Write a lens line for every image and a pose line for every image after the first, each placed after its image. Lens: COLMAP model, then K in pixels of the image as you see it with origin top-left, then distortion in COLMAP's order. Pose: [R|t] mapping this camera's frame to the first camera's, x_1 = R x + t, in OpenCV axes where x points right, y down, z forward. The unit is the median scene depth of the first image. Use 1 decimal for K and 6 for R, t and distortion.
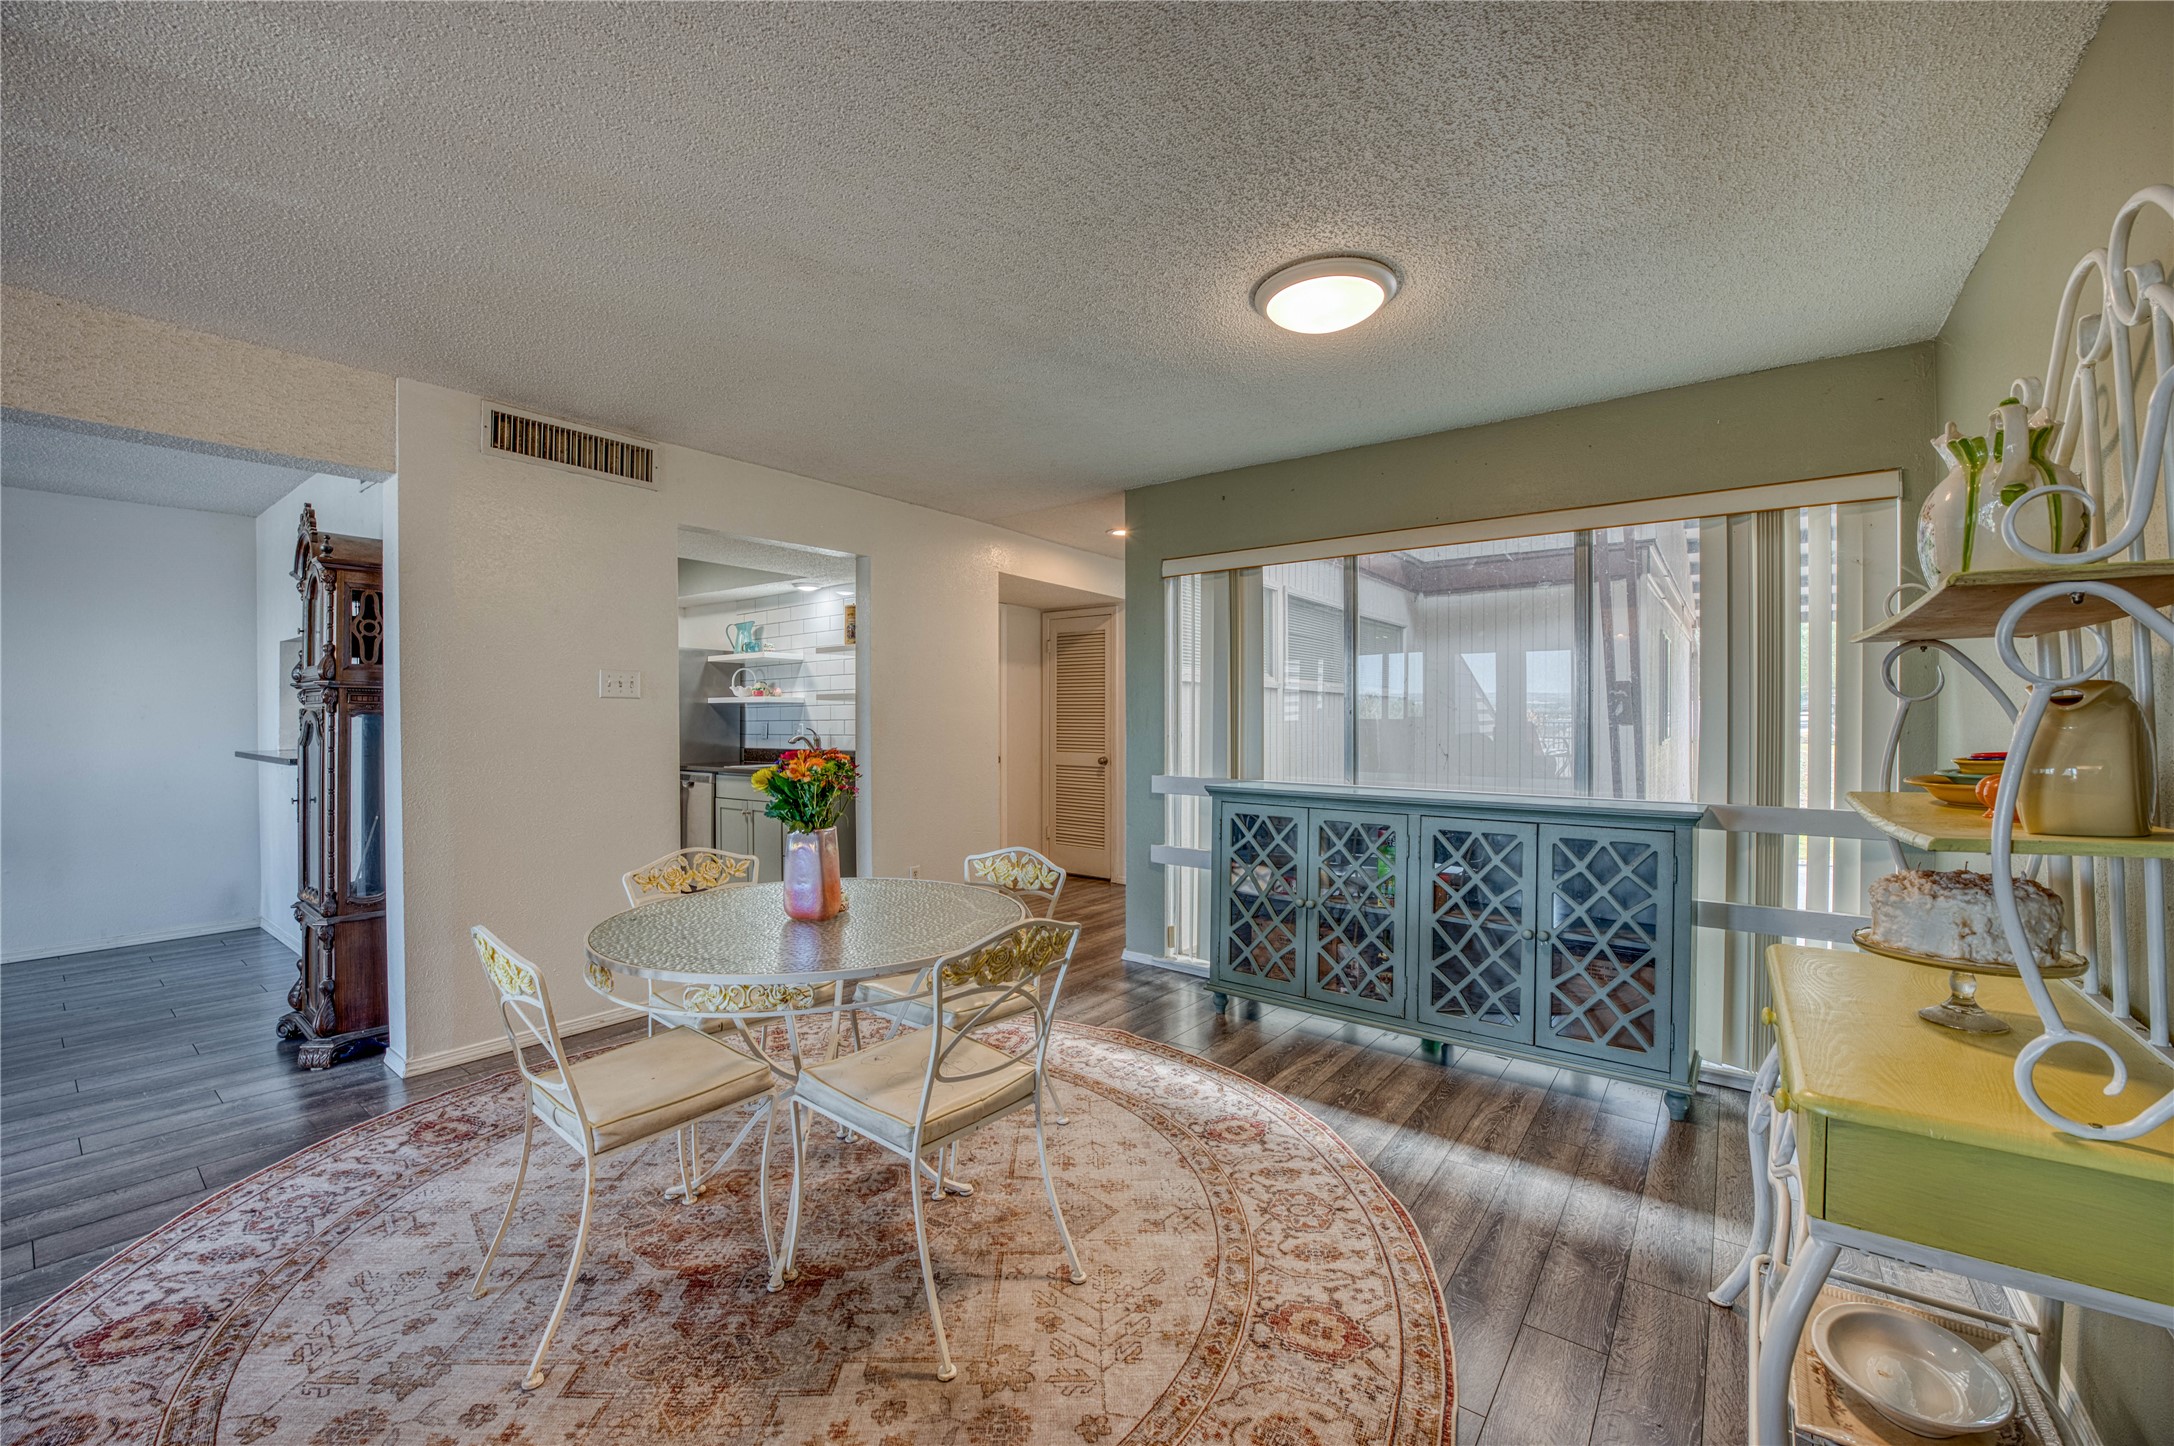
lens RADIAL K [[868.7, 0, 1082.6], [0, 868.7, 724.5], [0, 0, 1]] dist [-0.026931, 0.002246]
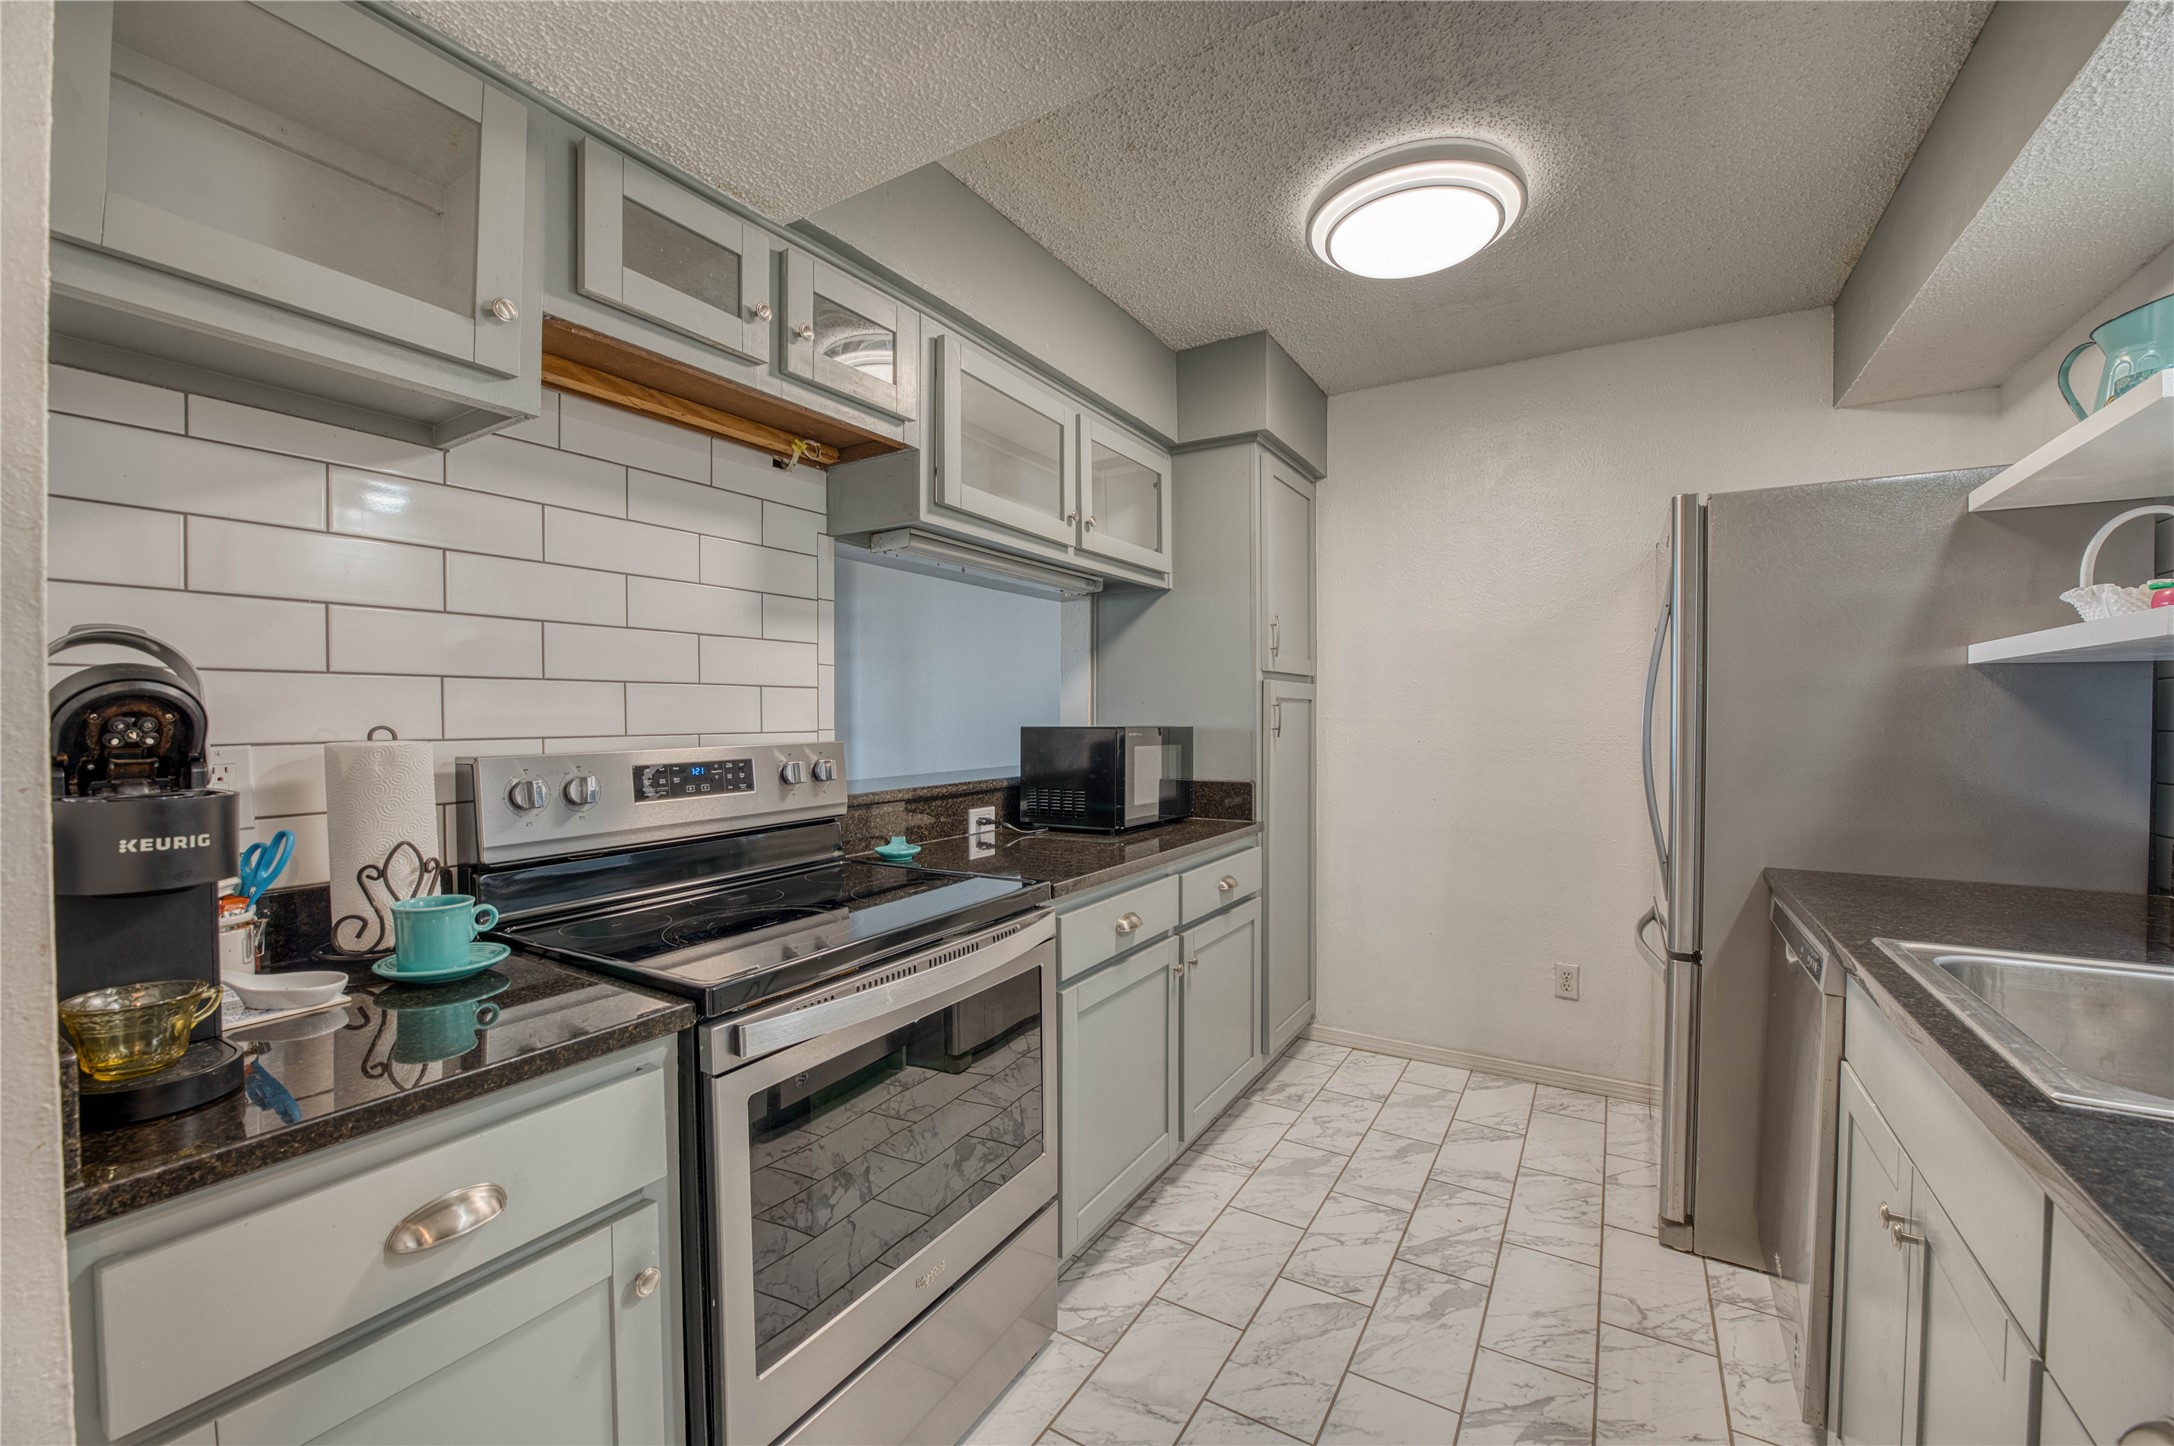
lens RADIAL K [[868.7, 0, 1082.6], [0, 868.7, 724.5], [0, 0, 1]] dist [-0.026931, 0.002246]
pose [[0.101363, 0.009798, -0.994801, -0.375037], [-0.005108, 0.999943, 0.009329, -0.012648], [0.994836, 0.004135, 0.101407, 1.334734]]
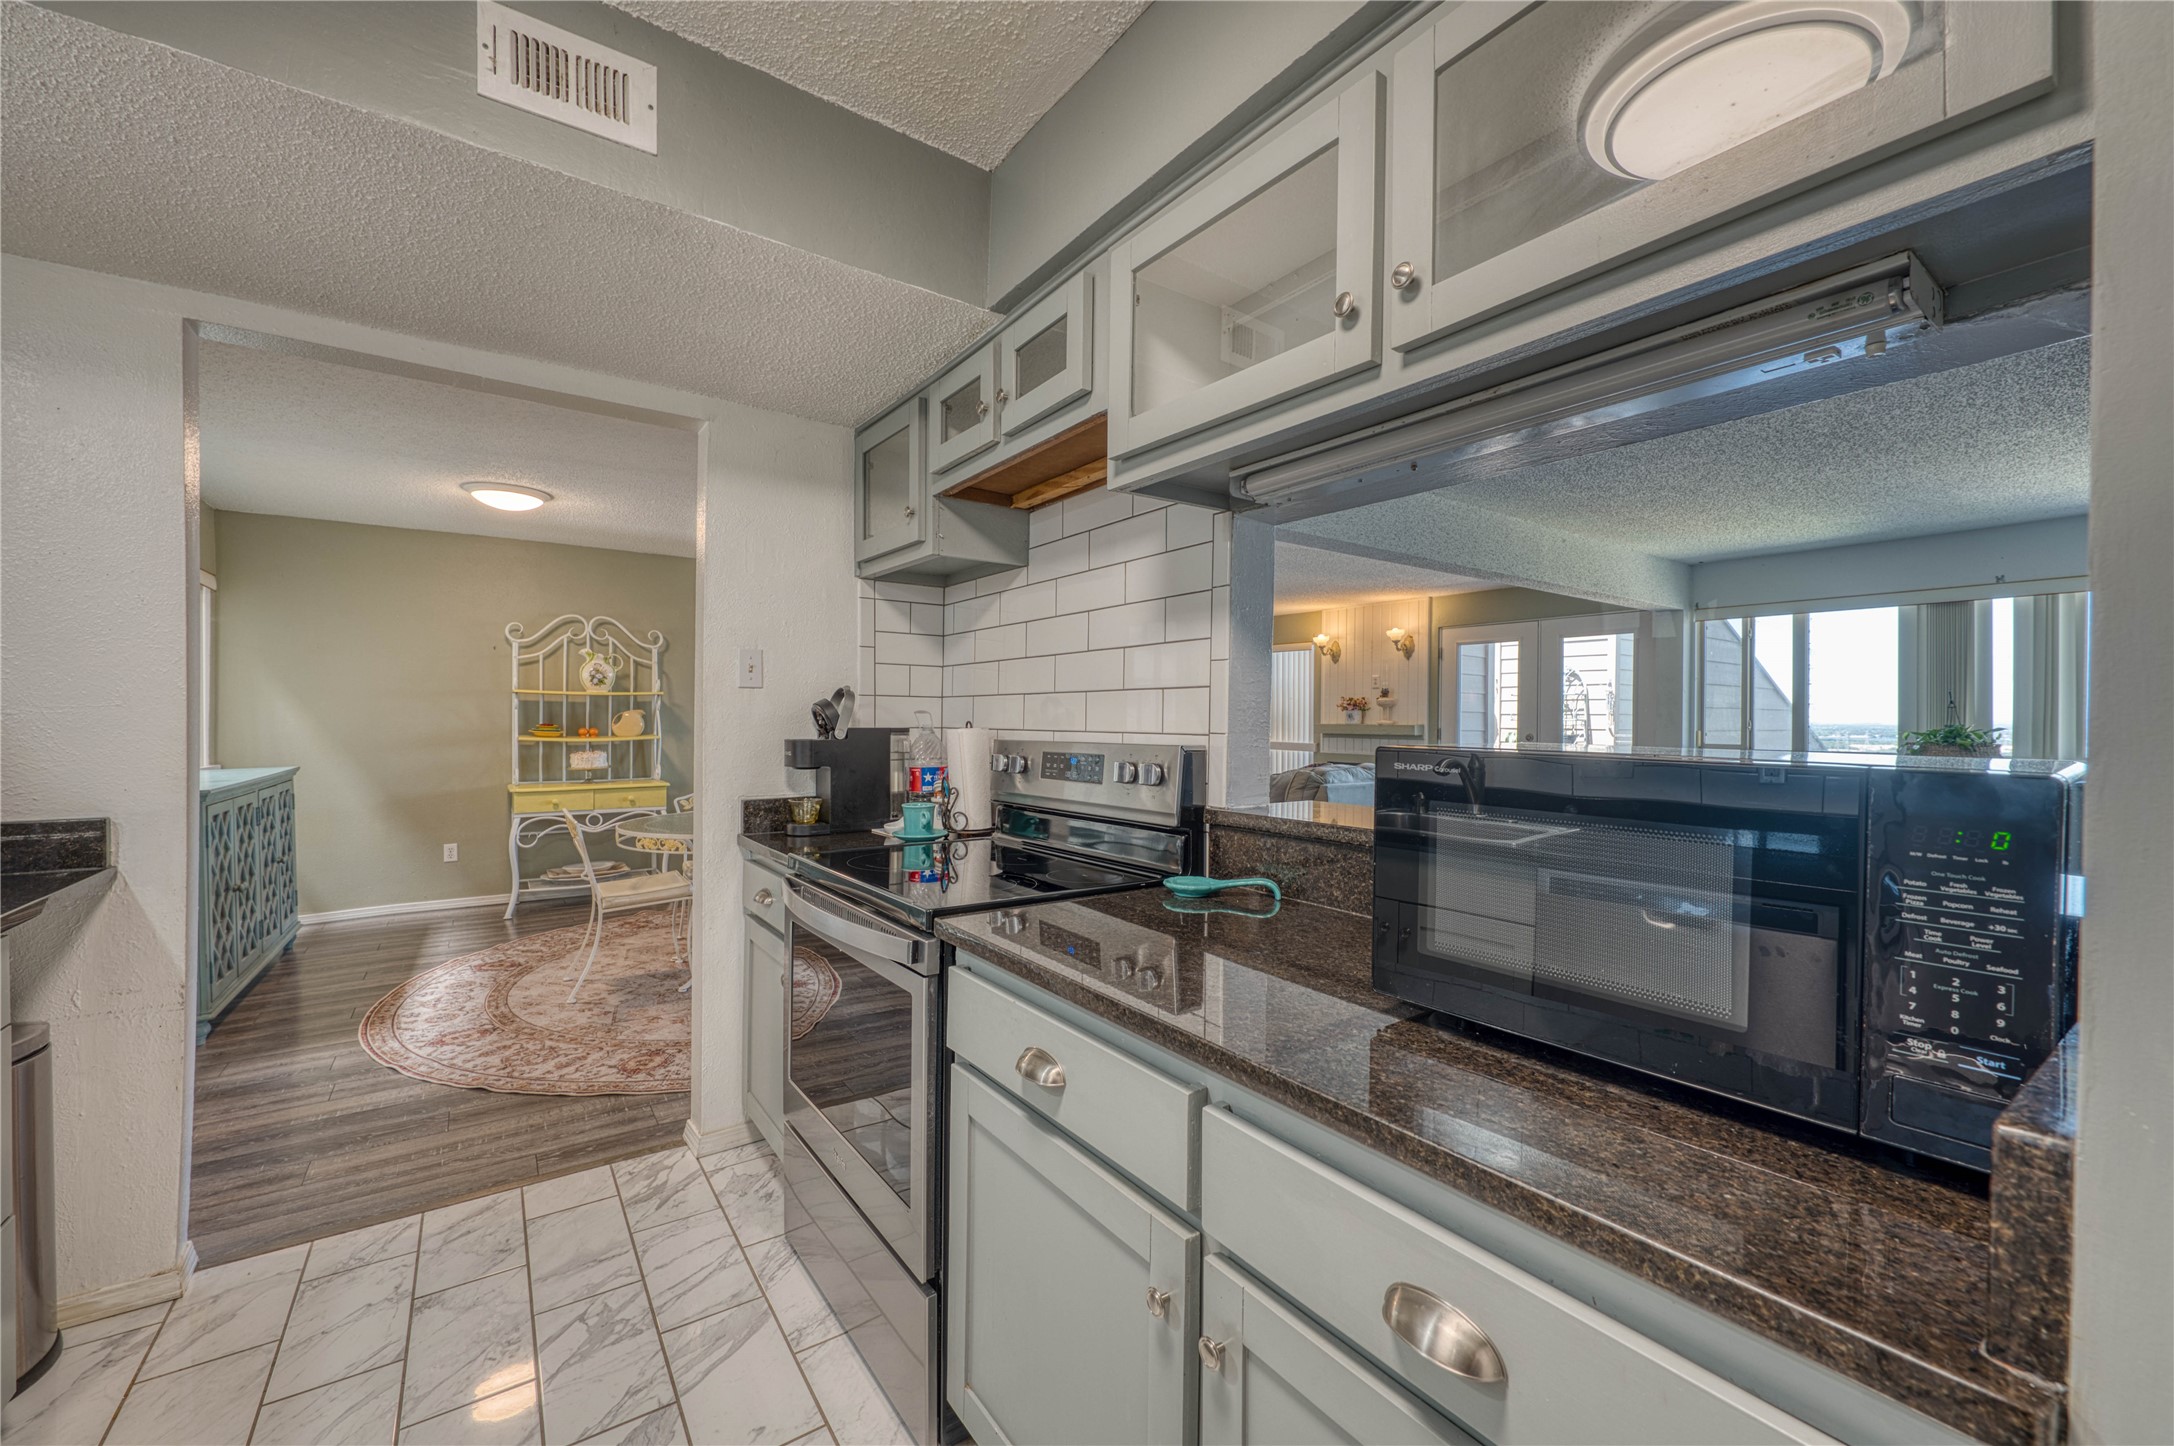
lens RADIAL K [[855.3, 0, 1086.3], [0, 855.3, 722.5], [0, 0, 1]] dist [0.000279, 0.000427]
pose [[-0.954728, -0.008133, 0.297369, -1.091074], [-0.004454, 0.999905, 0.013048, -0.015727], [-0.297447, 0.011133, -0.954673, 1.756325]]
